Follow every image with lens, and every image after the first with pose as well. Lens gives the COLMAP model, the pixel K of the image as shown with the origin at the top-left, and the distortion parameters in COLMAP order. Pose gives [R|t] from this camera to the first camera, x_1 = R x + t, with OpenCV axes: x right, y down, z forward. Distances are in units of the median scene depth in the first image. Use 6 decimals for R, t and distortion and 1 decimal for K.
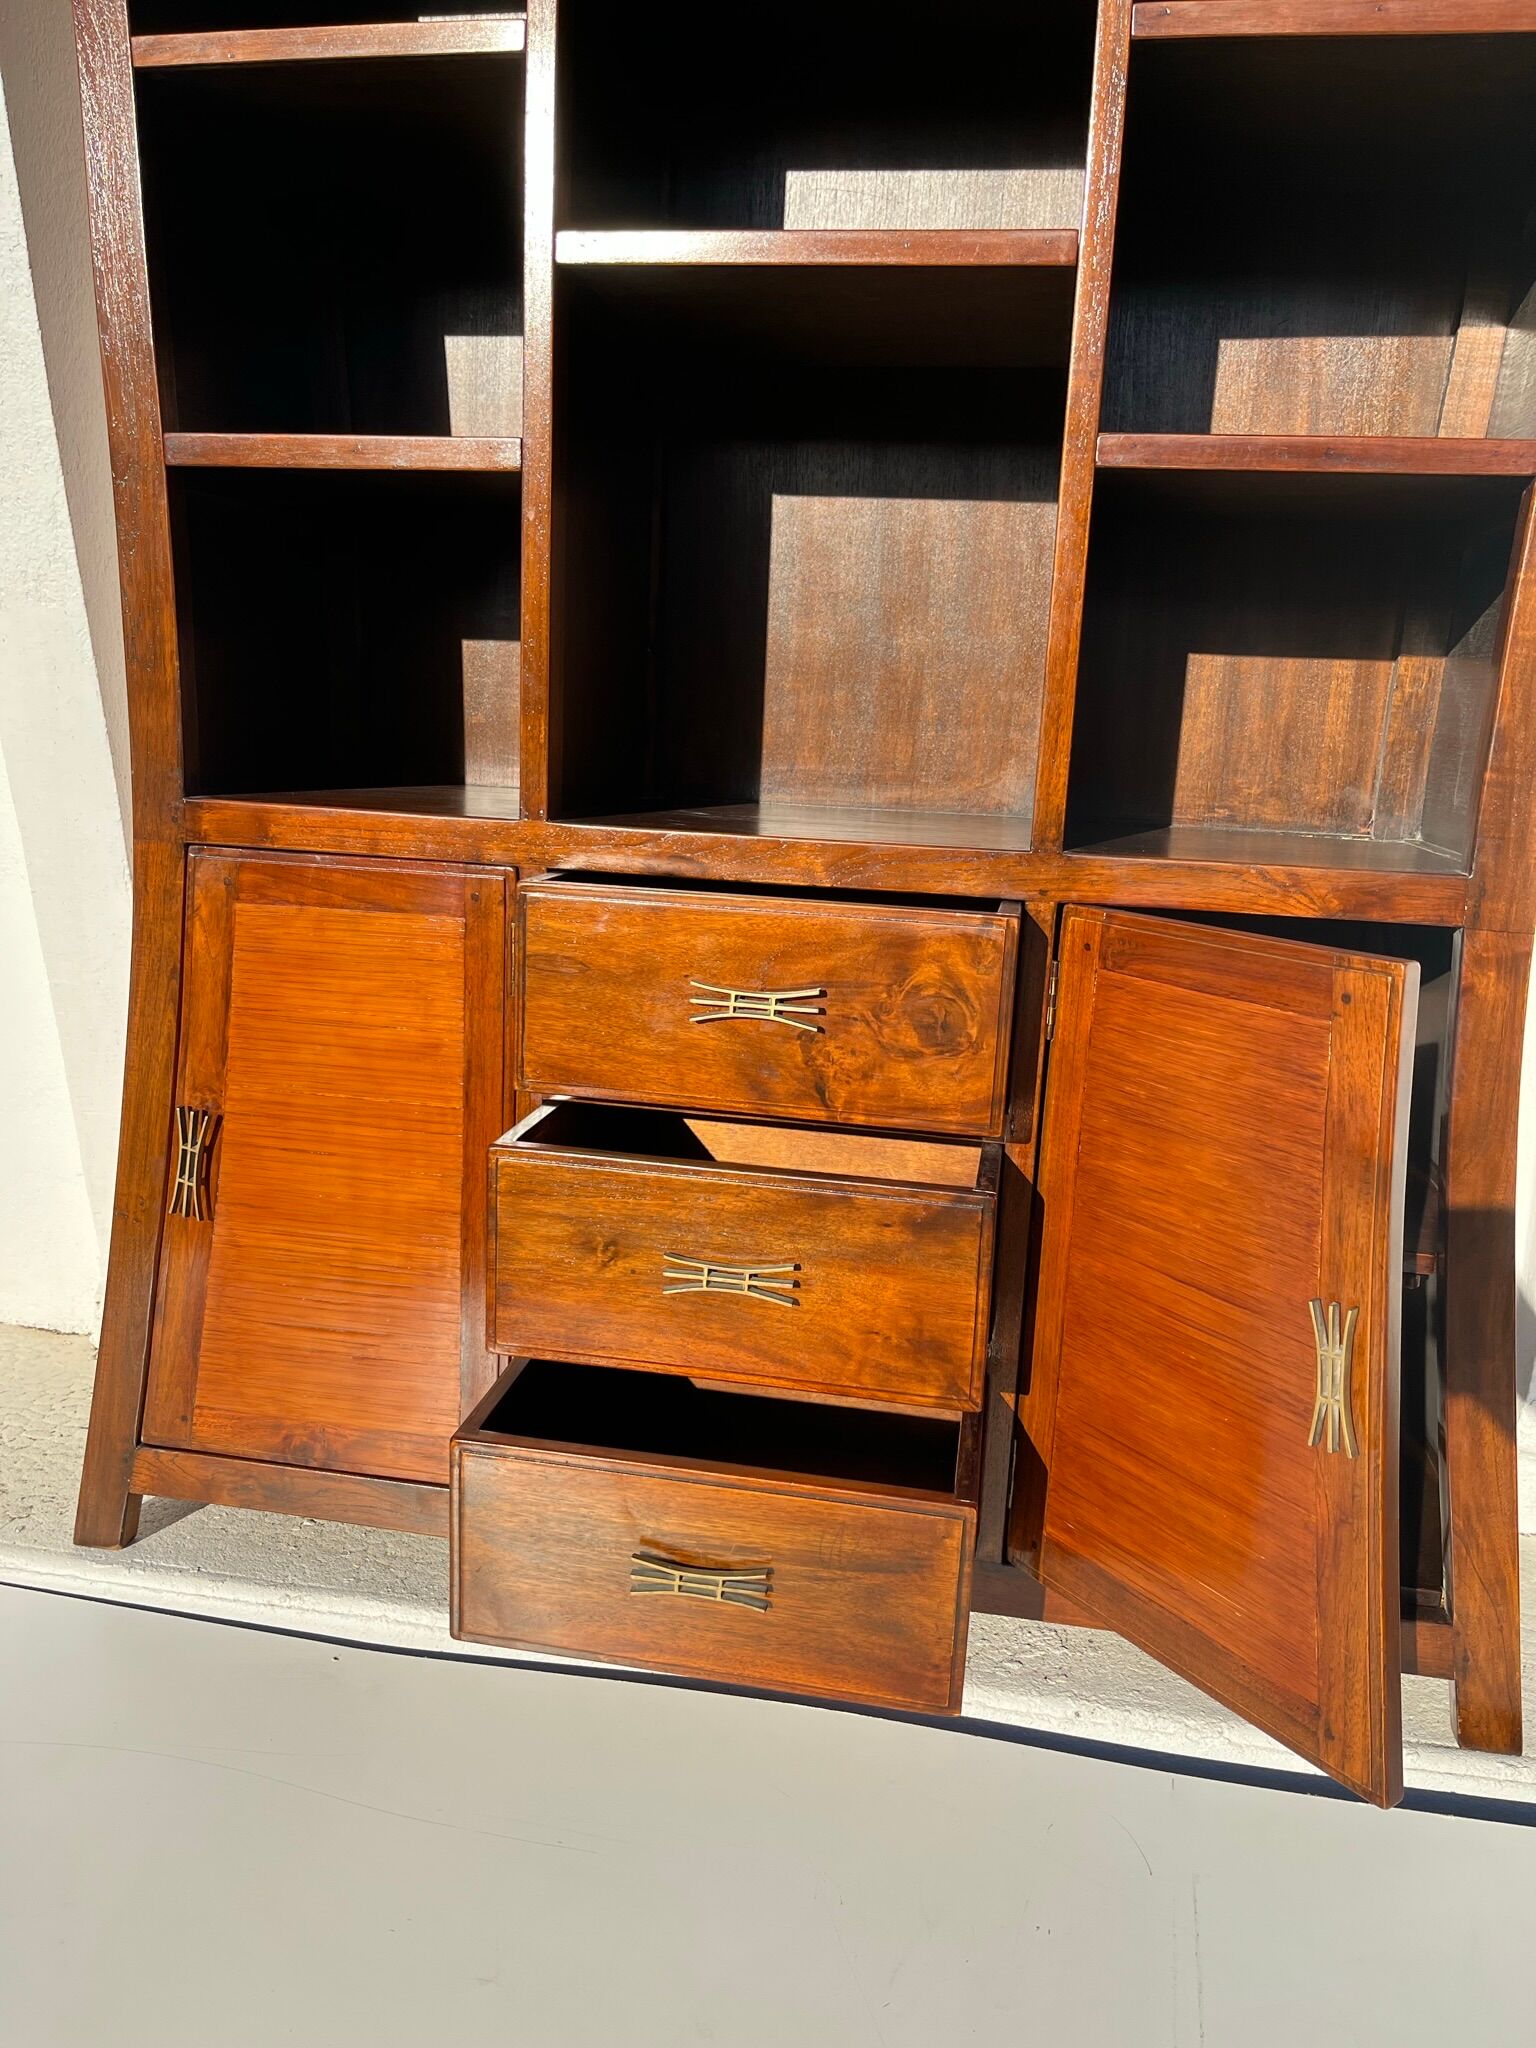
lens RADIAL K [[1545.2, 0, 758.6], [0, 1545.2, 1027.8], [0, 0, 1]] dist [0.050057, -0.056538]
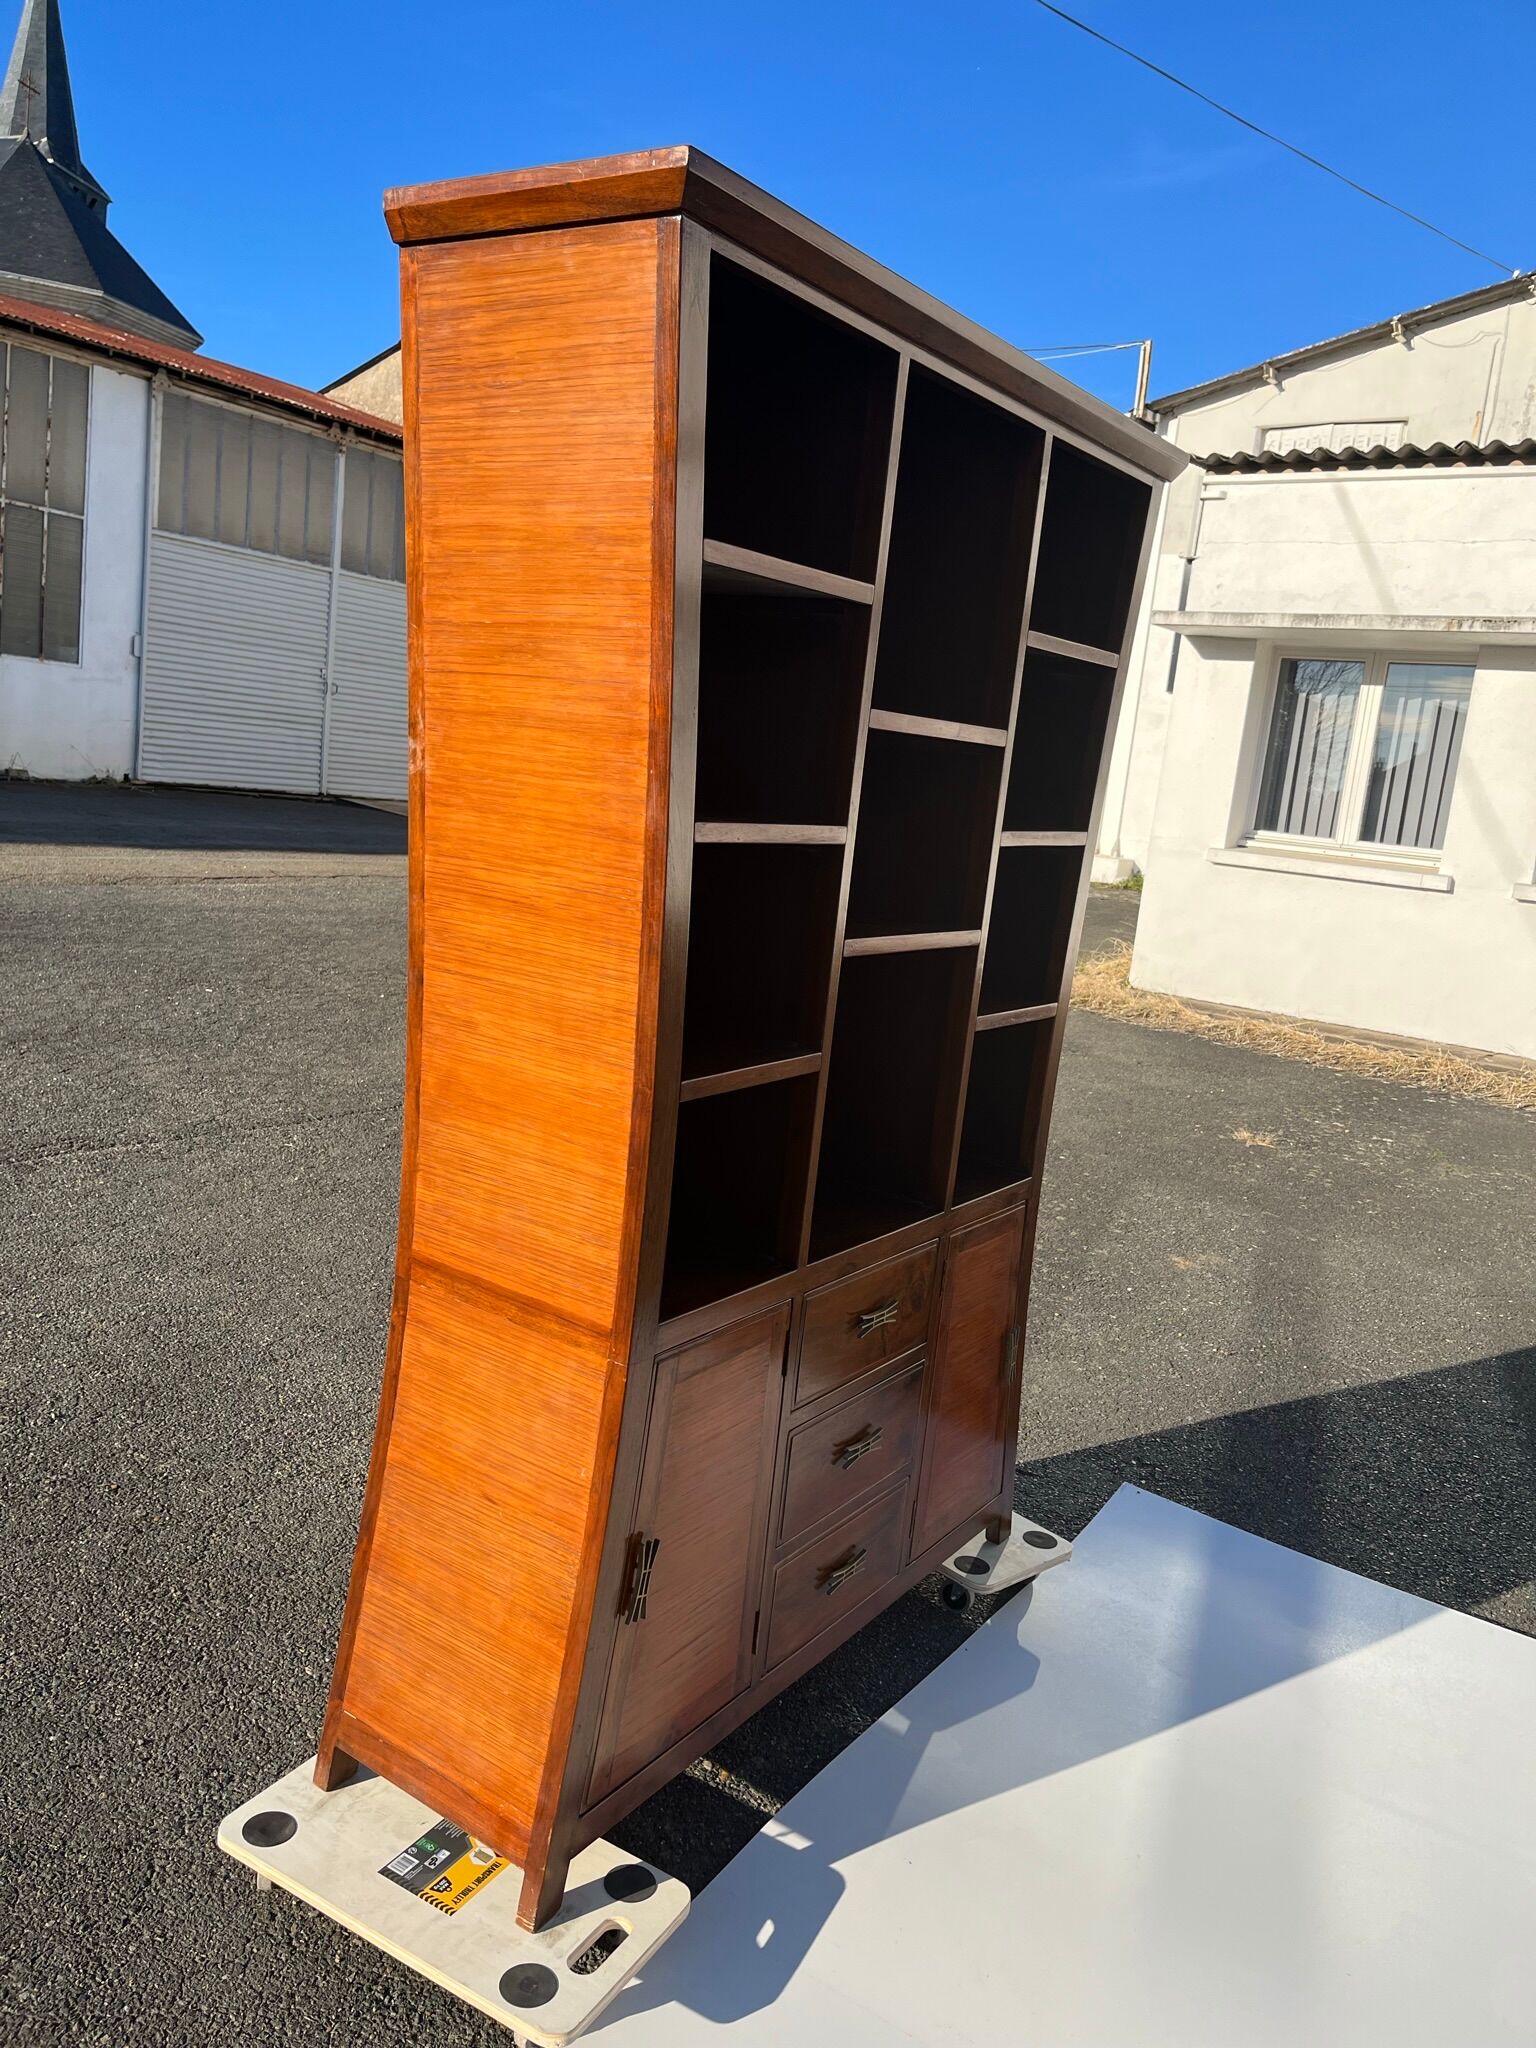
lens RADIAL K [[1553.7, 0, 762.6], [0, 1553.7, 1024.3], [0, 0, 1]] dist [0.075930, -0.108395]
pose [[0.416602, -0.161367, 0.894652, -1.535007], [0.103327, 0.986148, 0.129755, -0.583610], [-0.903198, 0.038386, 0.427505, 0.318691]]
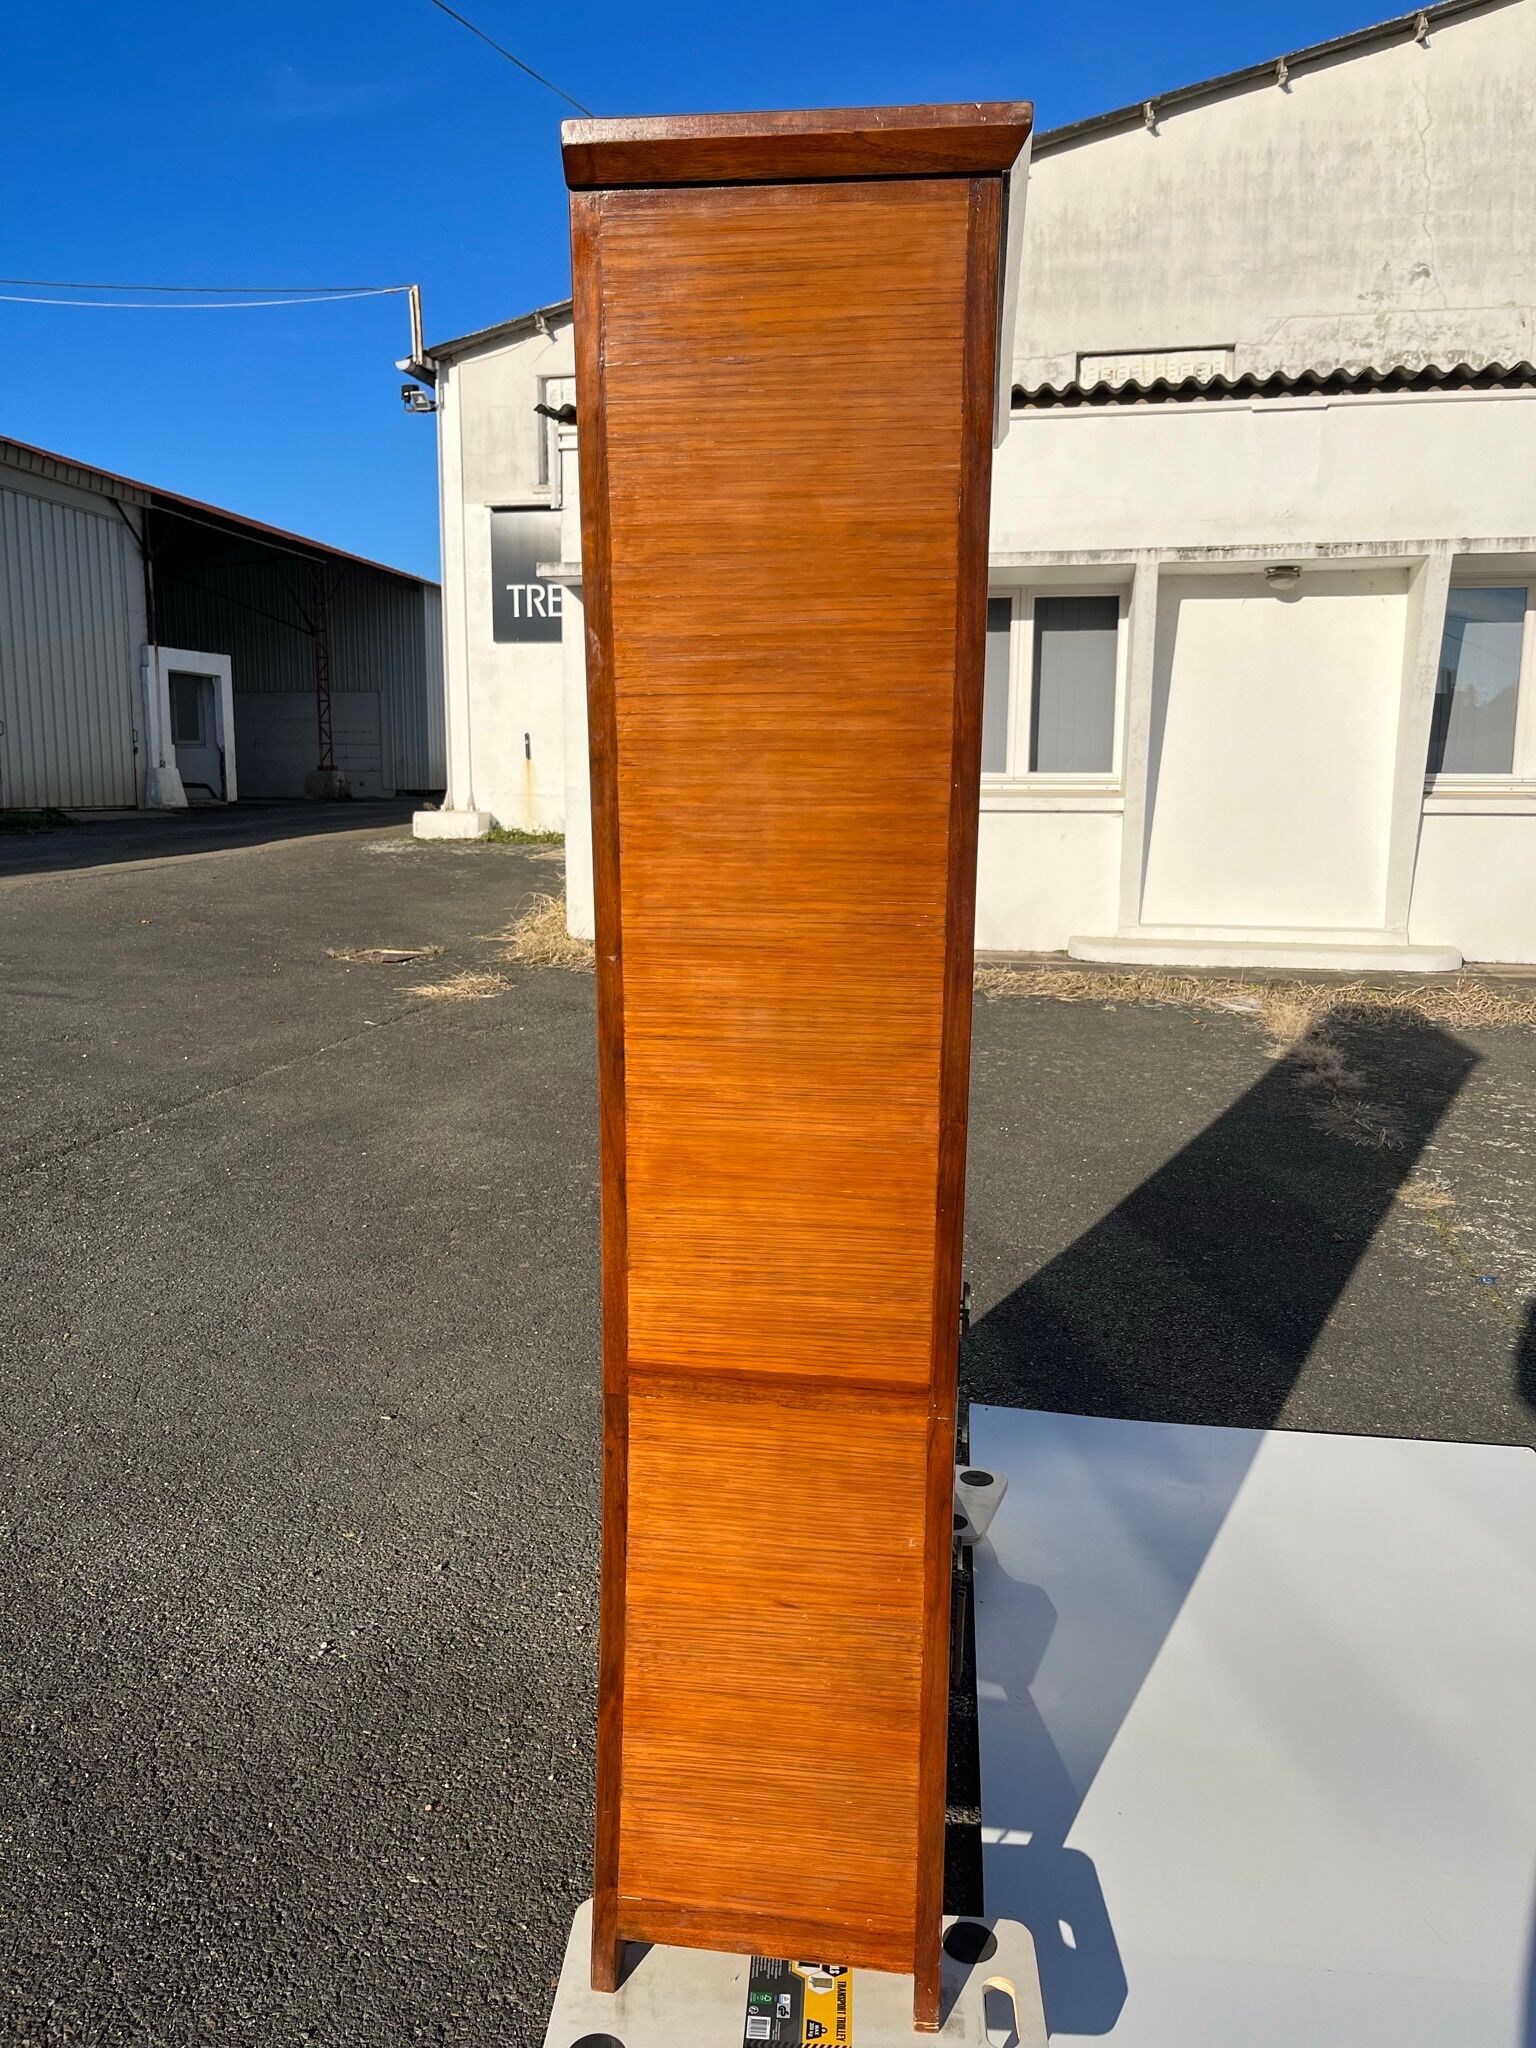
lens RADIAL K [[1551.1, 0, 785.7], [0, 1551.1, 1025.9], [0, 0, 1]] dist [0.077434, -0.113927]
pose [[-0.038616, -0.223986, 0.973827, -1.579374], [0.193265, 0.954478, 0.227200, -0.748541], [-0.980386, 0.196980, 0.006431, 1.085176]]
